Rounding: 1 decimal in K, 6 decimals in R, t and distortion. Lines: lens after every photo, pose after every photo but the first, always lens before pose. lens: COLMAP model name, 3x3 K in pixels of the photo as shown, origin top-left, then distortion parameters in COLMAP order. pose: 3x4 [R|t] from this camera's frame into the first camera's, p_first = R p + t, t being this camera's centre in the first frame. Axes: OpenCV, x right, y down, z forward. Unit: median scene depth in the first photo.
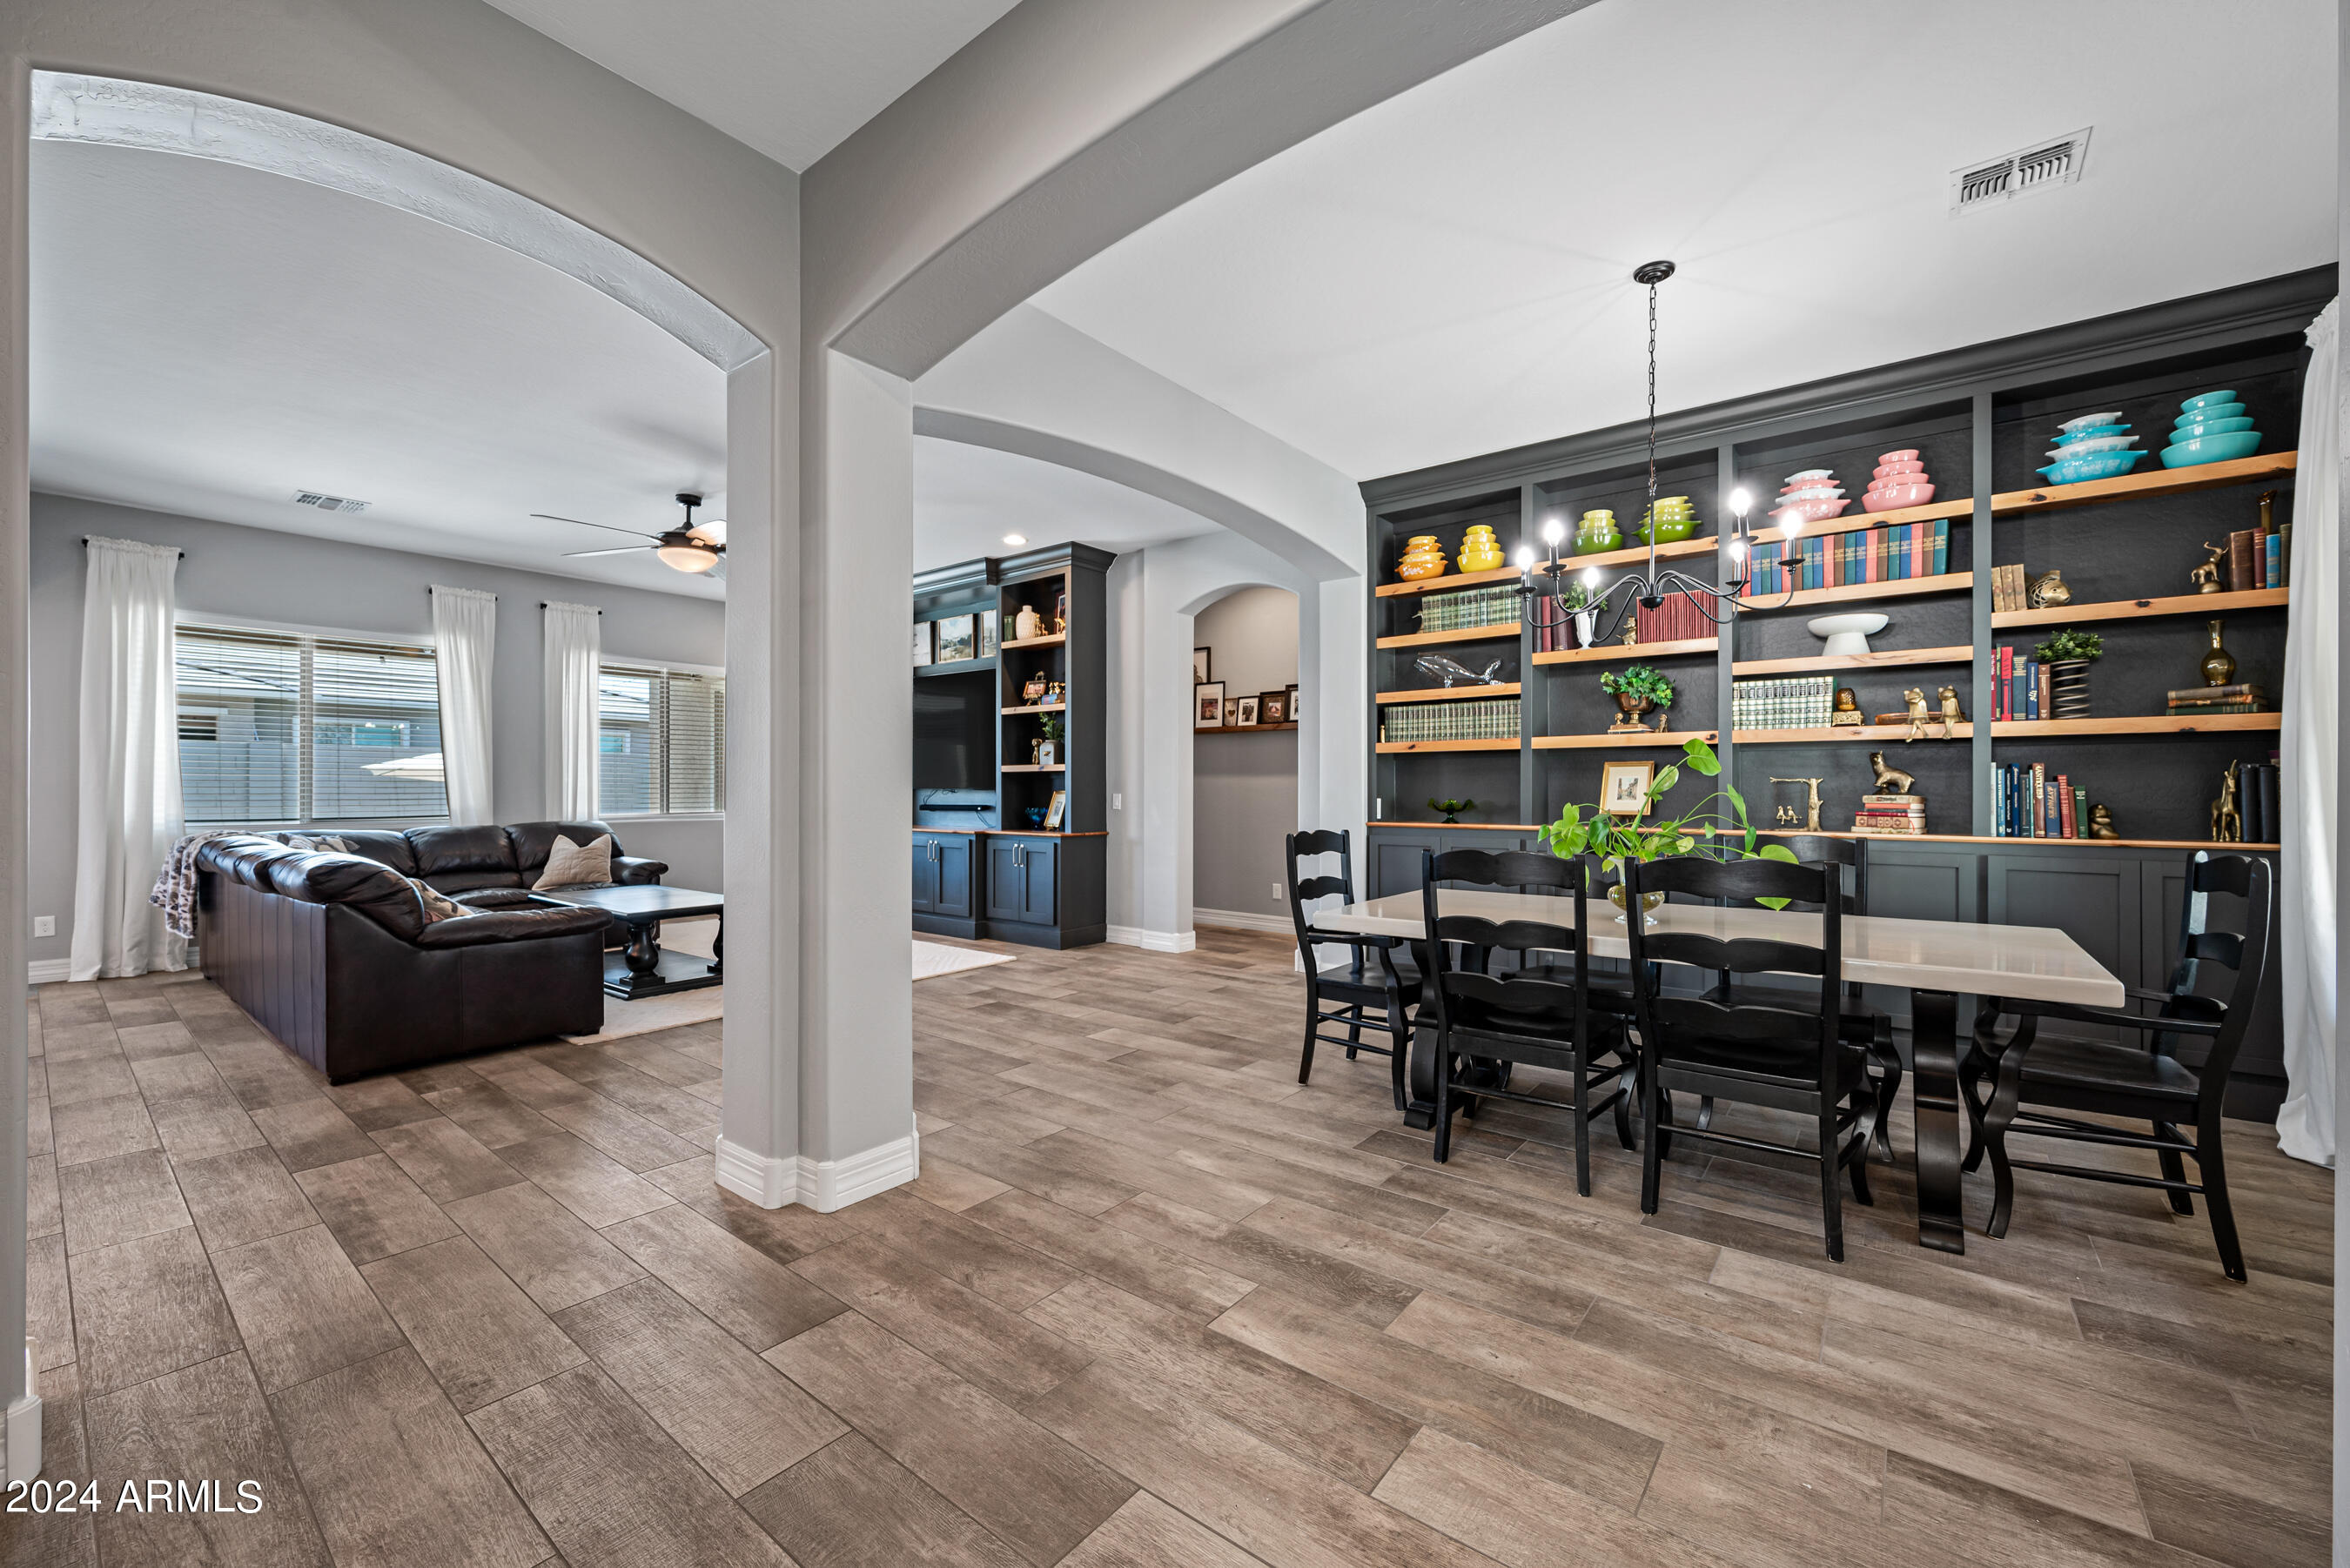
lens RADIAL K [[922.3, 0, 1176.9], [0, 922.3, 790.7], [0, 0, 1]] dist [-0.001573, 0.000177]
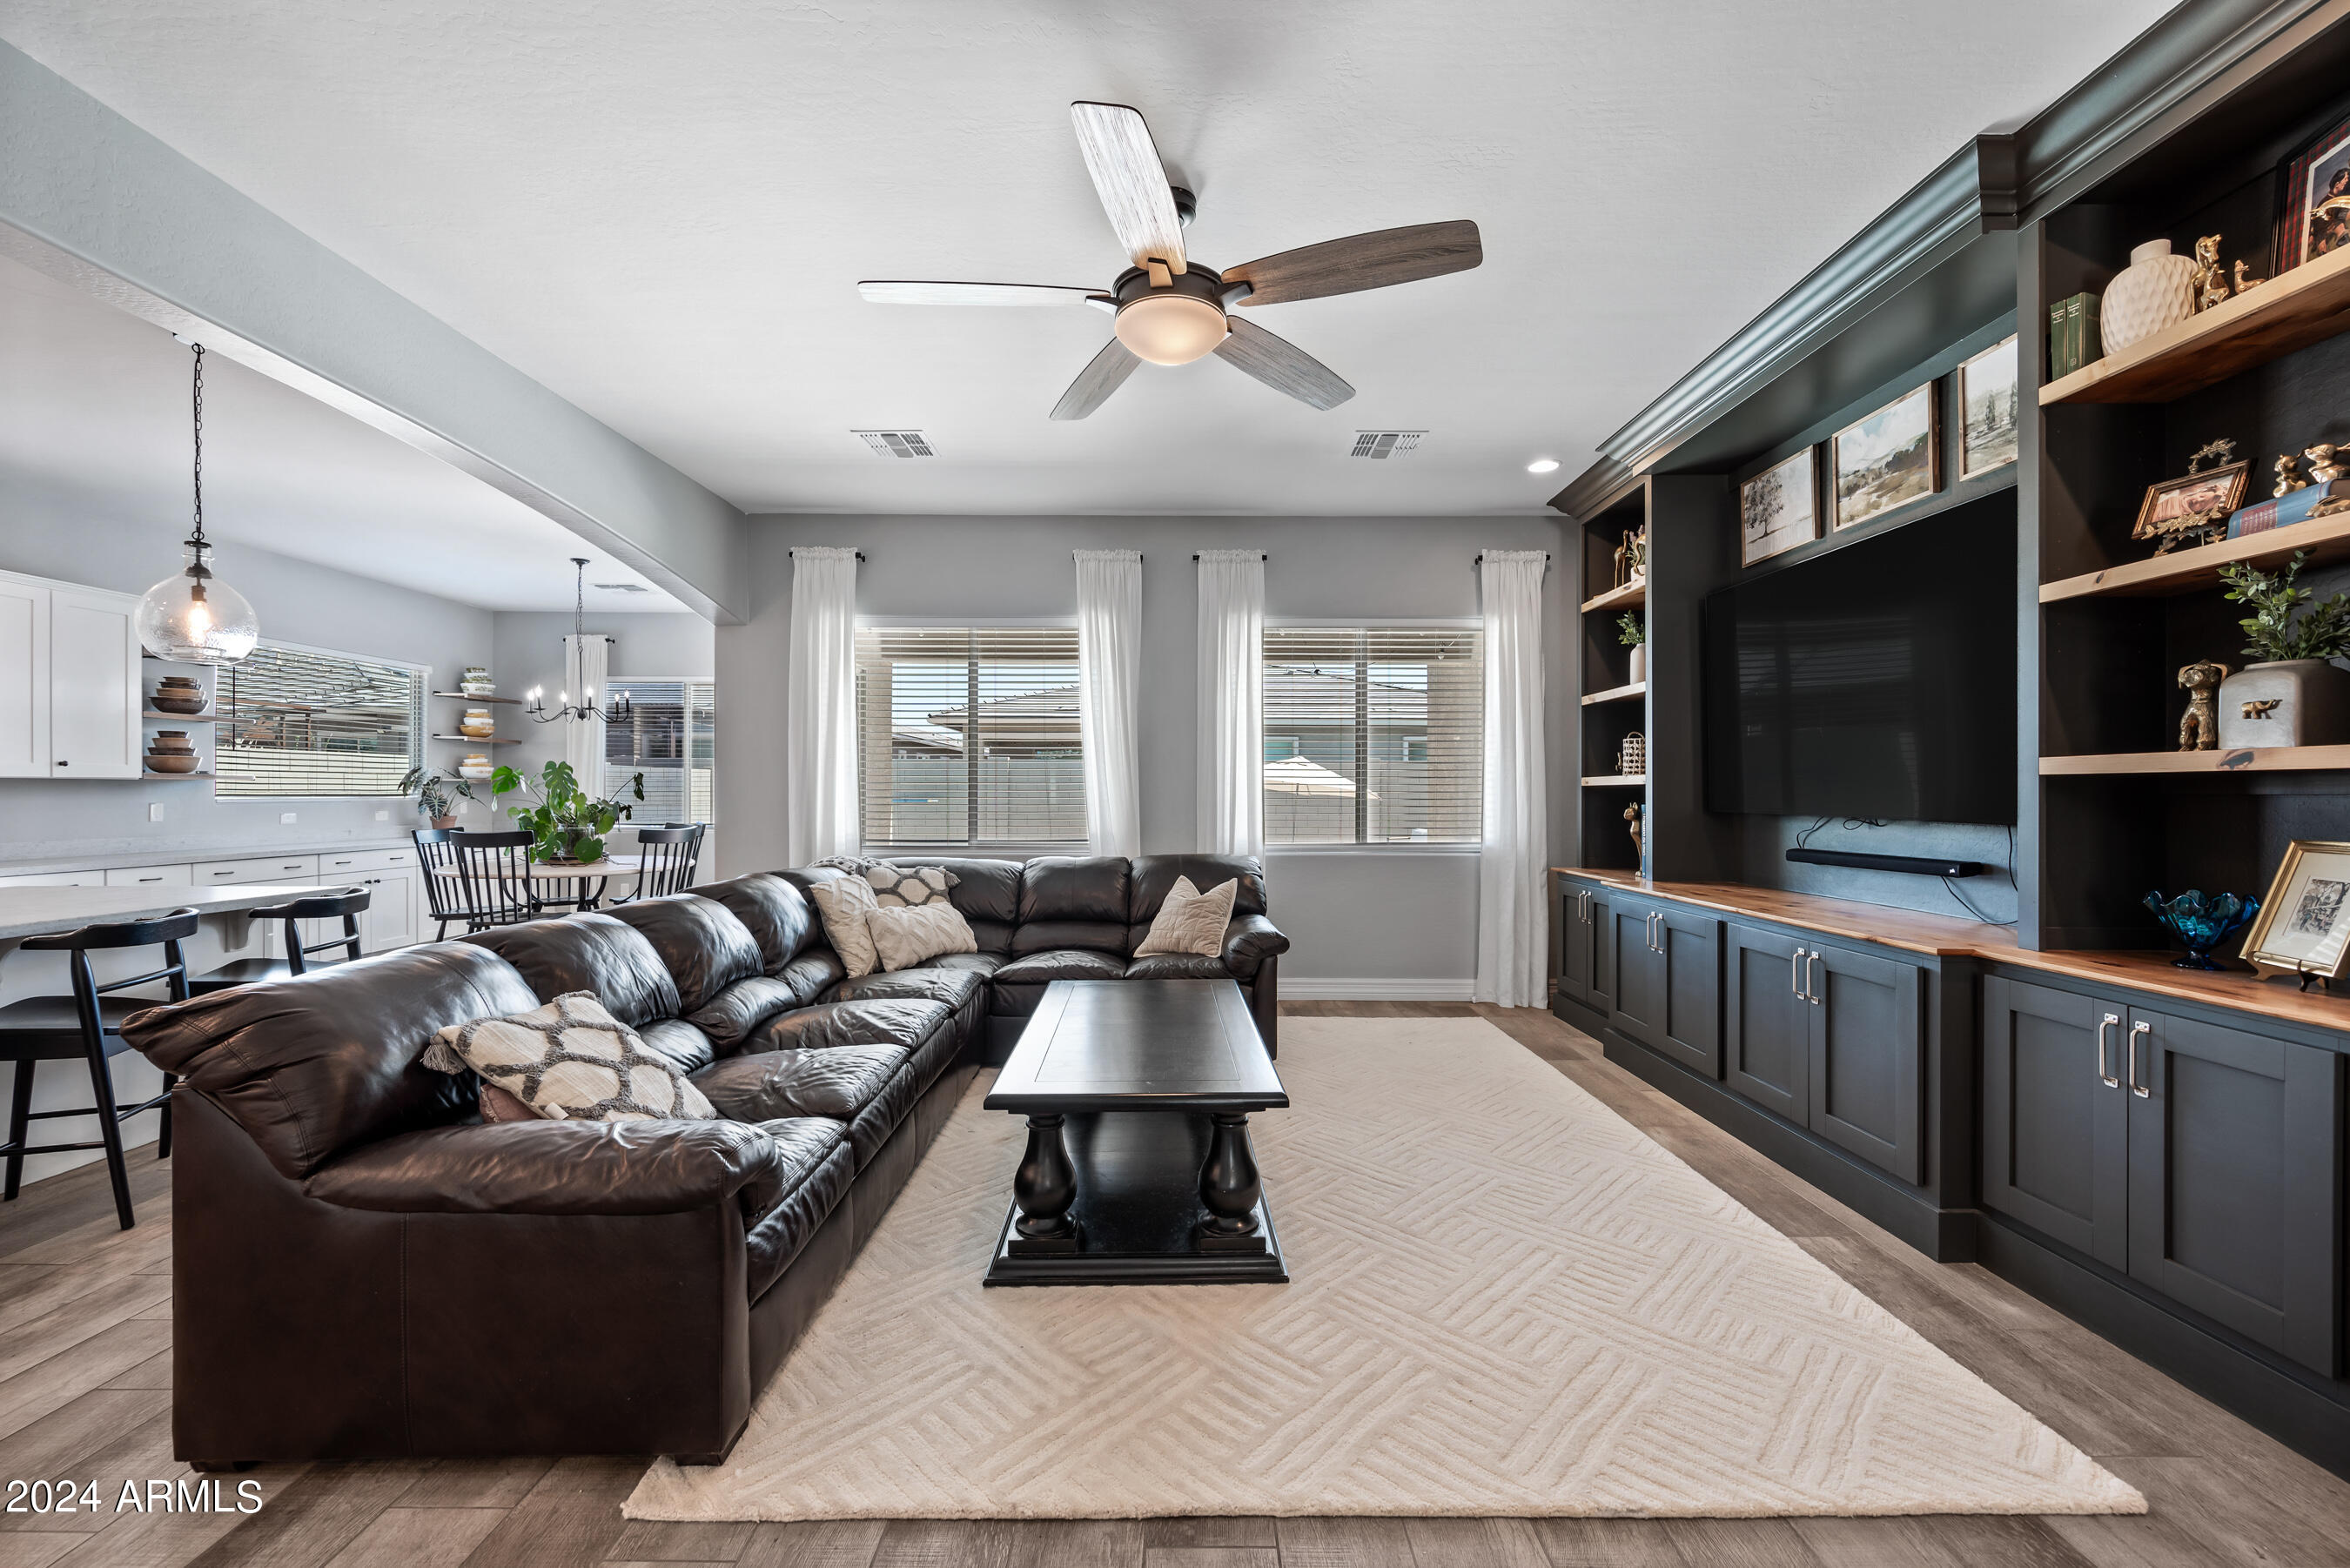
lens RADIAL K [[927.0, 0, 1179.9], [0, 927.0, 790.6], [0, 0, 1]] dist [-0.000652, 0.000041]
pose [[0.622220, -0.001820, -0.782841, -0.156897], [-0.002965, 0.999985, -0.004682, -0.016224], [0.782837, 0.005234, 0.622205, 0.708600]]
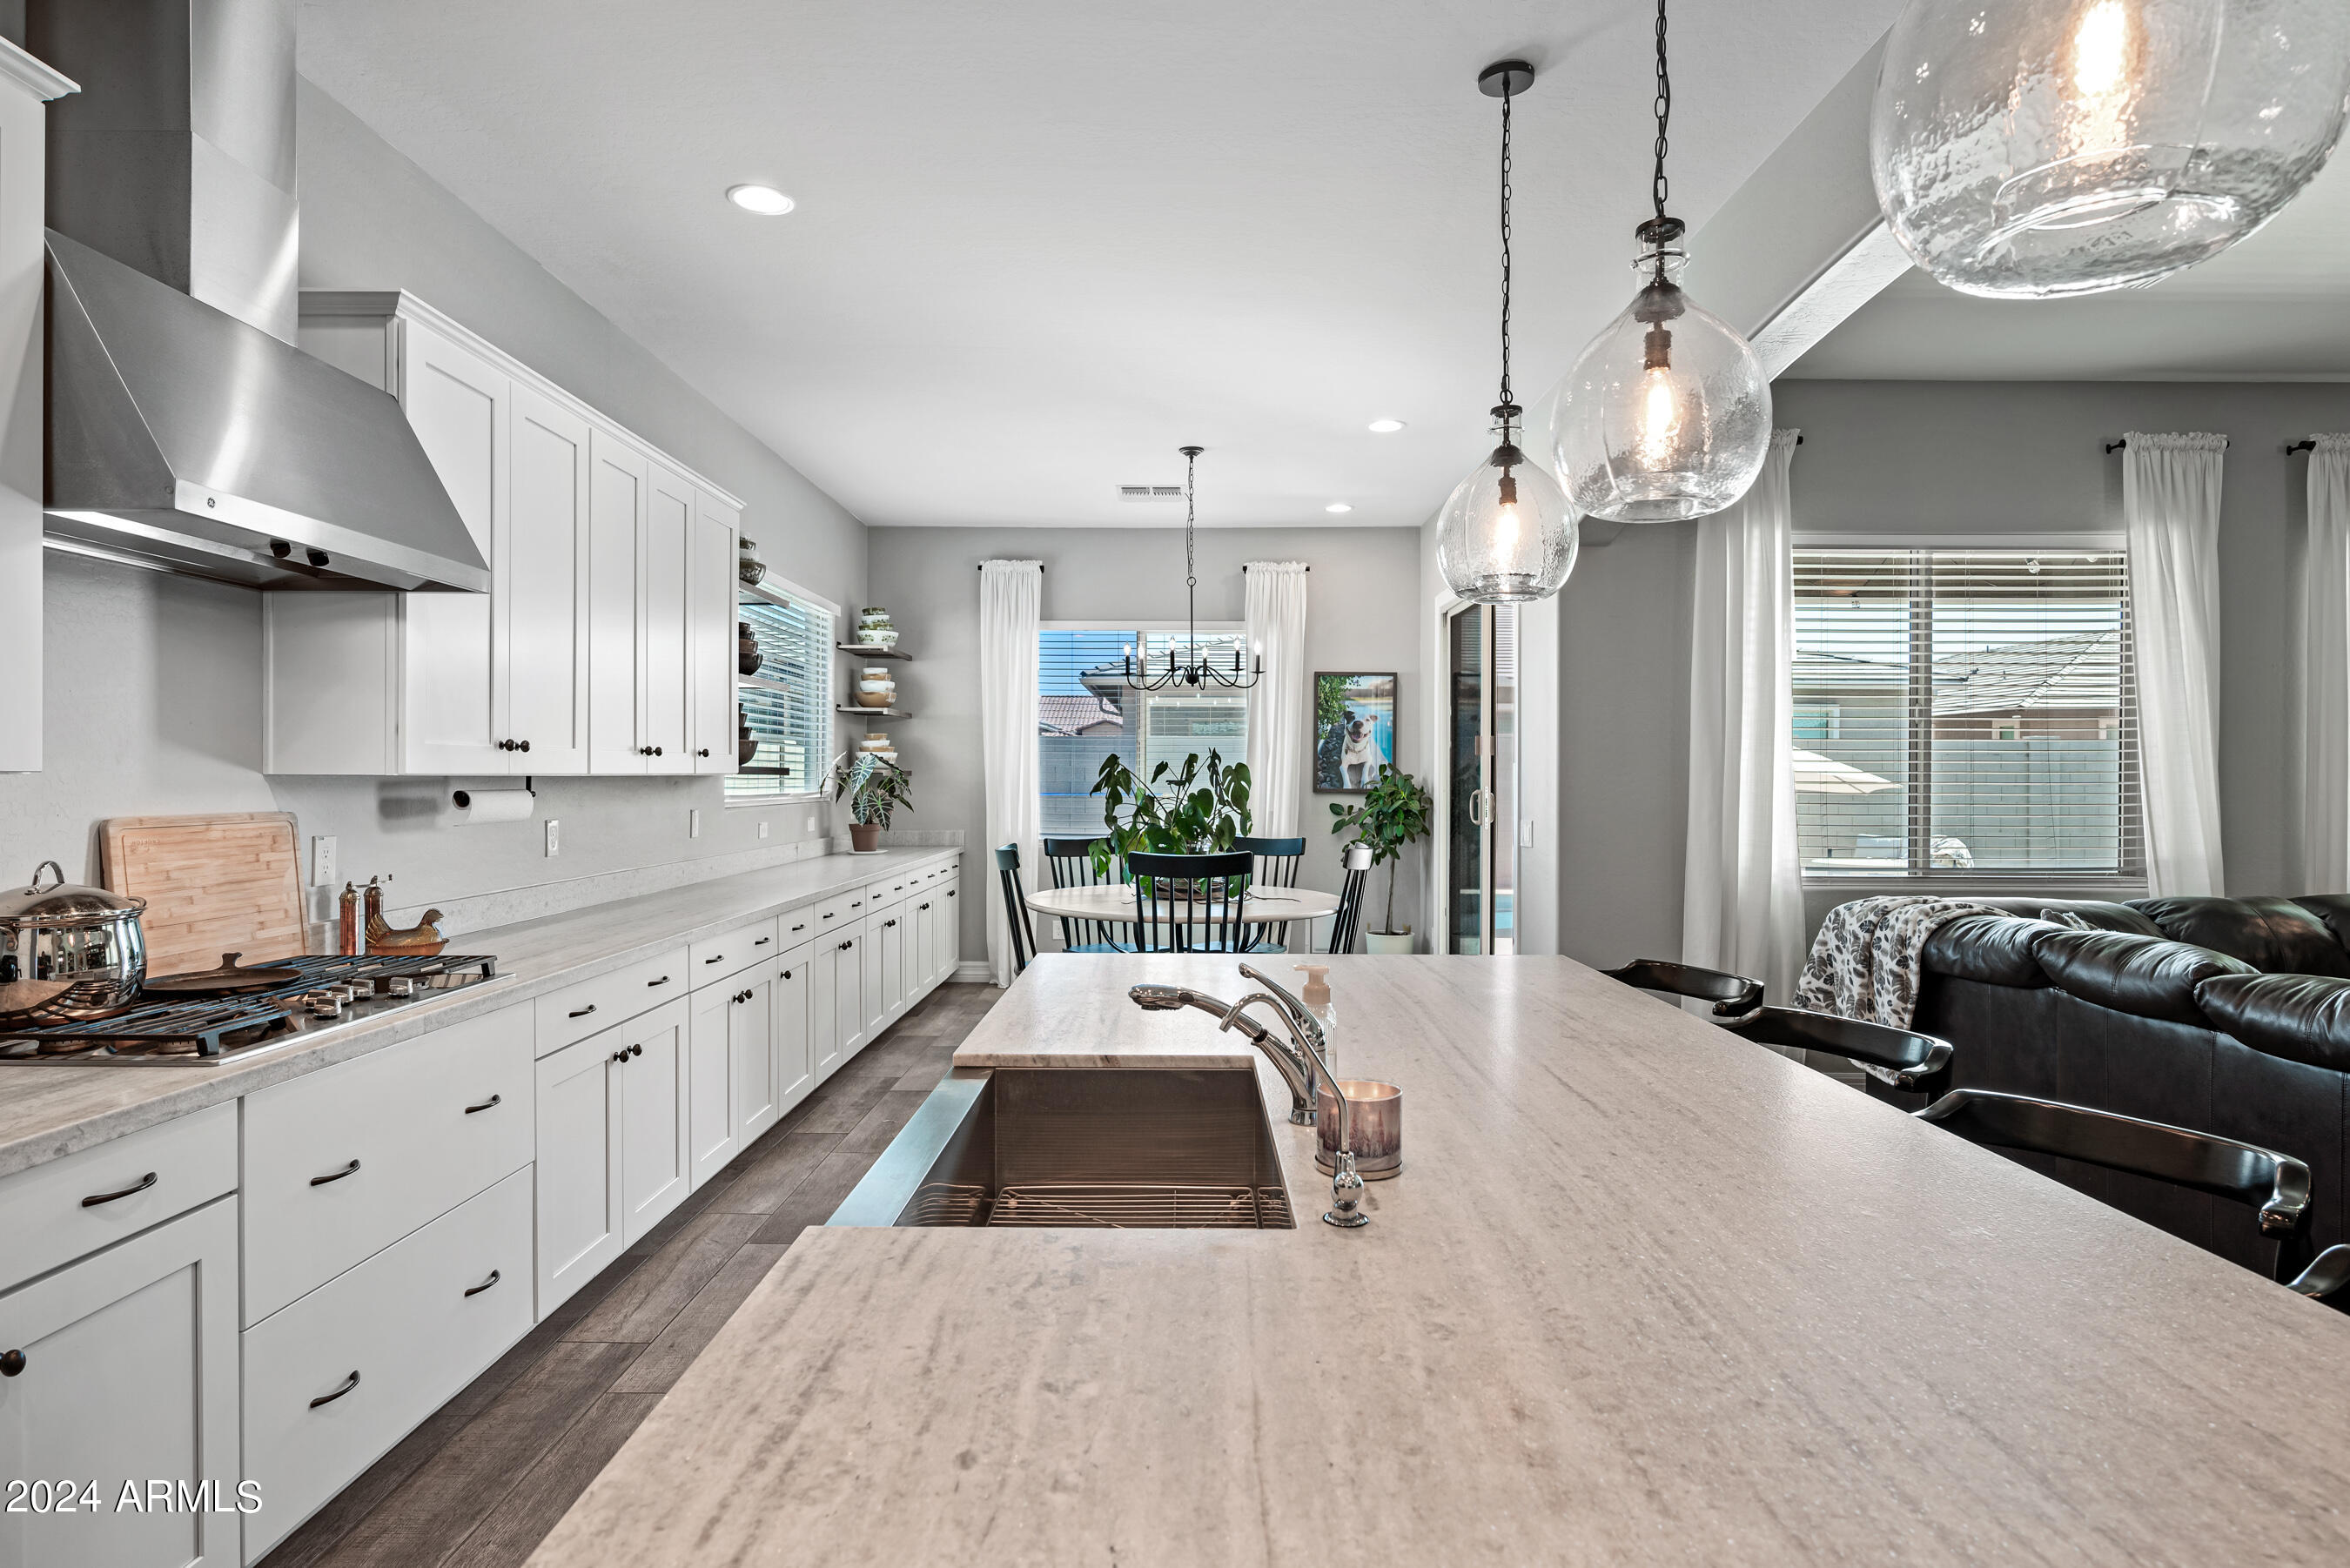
lens RADIAL K [[1263.5, 0, 1177.0], [0, 1263.5, 778.7], [0, 0, 1]] dist [-0.003860, -0.000804]
pose [[0.617995, 0.001312, -0.786181, -0.710801], [-0.005093, 0.999984, -0.002335, -0.026633], [0.786165, 0.005447, 0.617992, 0.158828]]
